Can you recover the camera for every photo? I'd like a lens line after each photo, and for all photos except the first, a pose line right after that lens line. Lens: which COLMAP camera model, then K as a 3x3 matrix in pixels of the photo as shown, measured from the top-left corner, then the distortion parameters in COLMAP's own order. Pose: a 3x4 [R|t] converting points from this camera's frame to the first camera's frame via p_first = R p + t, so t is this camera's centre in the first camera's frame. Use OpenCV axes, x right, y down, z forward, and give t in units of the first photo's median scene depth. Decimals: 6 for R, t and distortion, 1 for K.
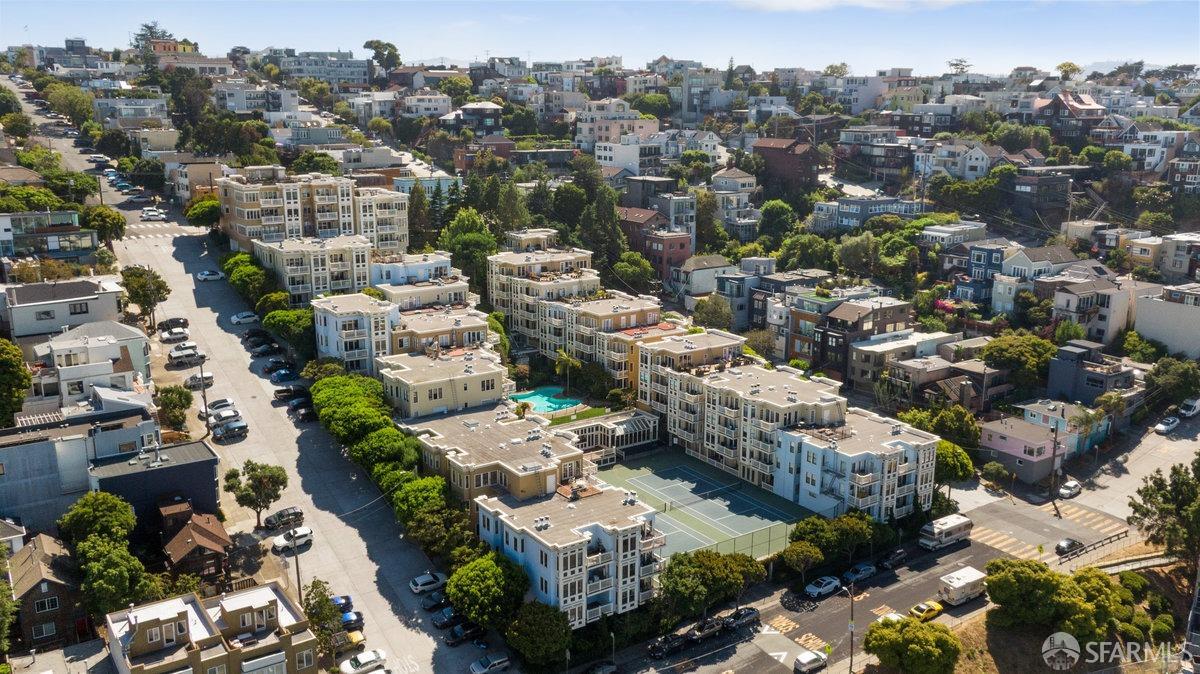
lens RADIAL K [[1078.5, 0, 600.0], [0, 1078.5, 337.0], [0, 0, 1]] dist [0.003361, -0.000442]
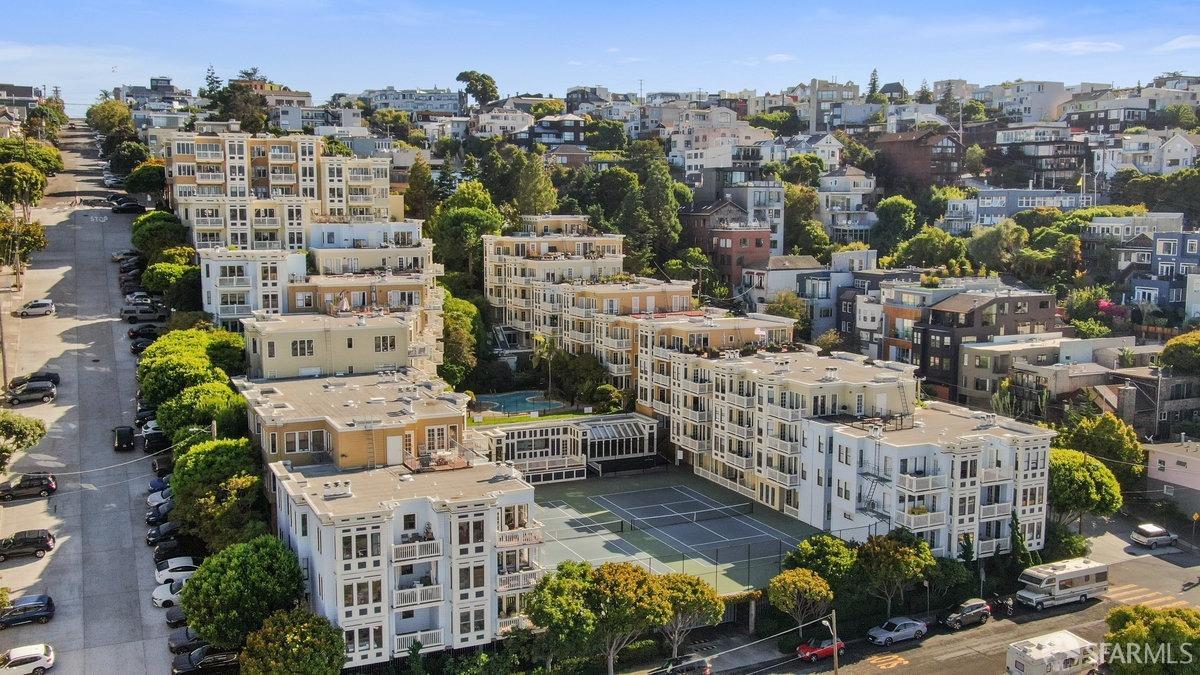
lens RADIAL K [[1171.6, 0, 600.0], [0, 1171.6, 337.5], [0, 0, 1]] dist [-0.014553, 0.023775]
pose [[0.985707, 0.017961, -0.167509, 0.129251], [-0.037273, 0.992911, -0.112869, 0.097064], [0.164294, 0.117499, 0.979388, 0.220137]]
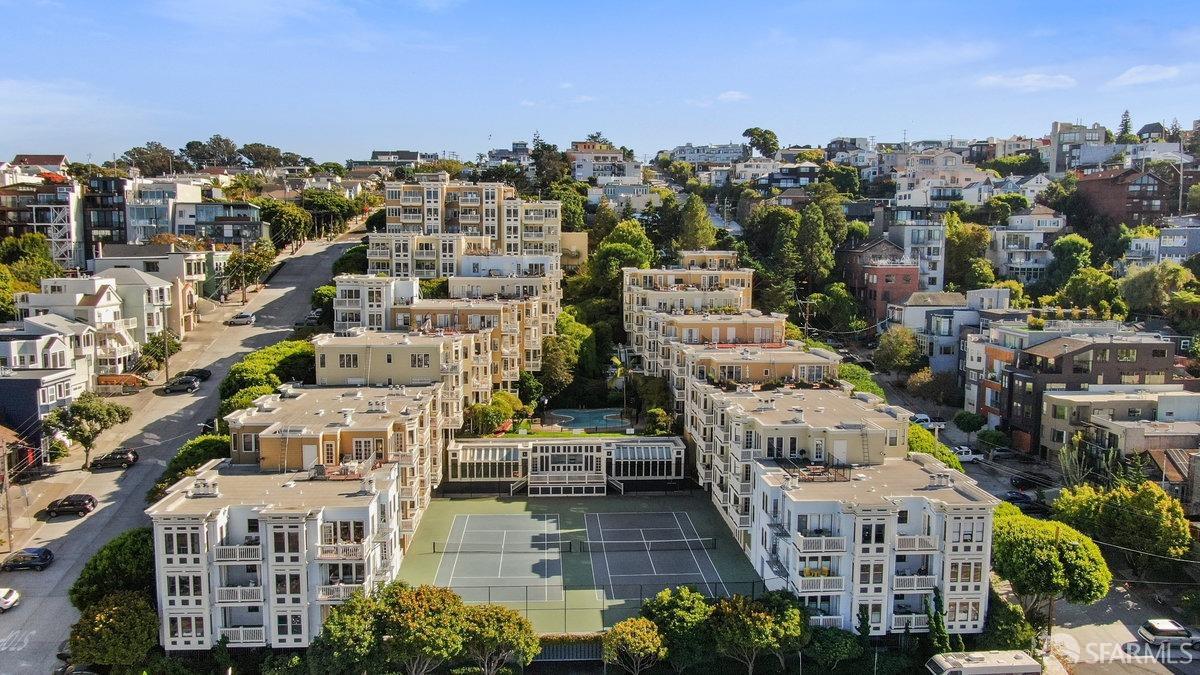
lens RADIAL K [[955.2, 0, 579.5], [0, 955.2, 339.7], [0, 0, 1]] dist [-0.023914, -0.001276]
pose [[0.848785, 0.056574, -0.525702, 0.295816], [-0.123504, 0.987968, -0.093086, 0.064550], [0.514111, 0.143937, 0.845560, 0.365751]]
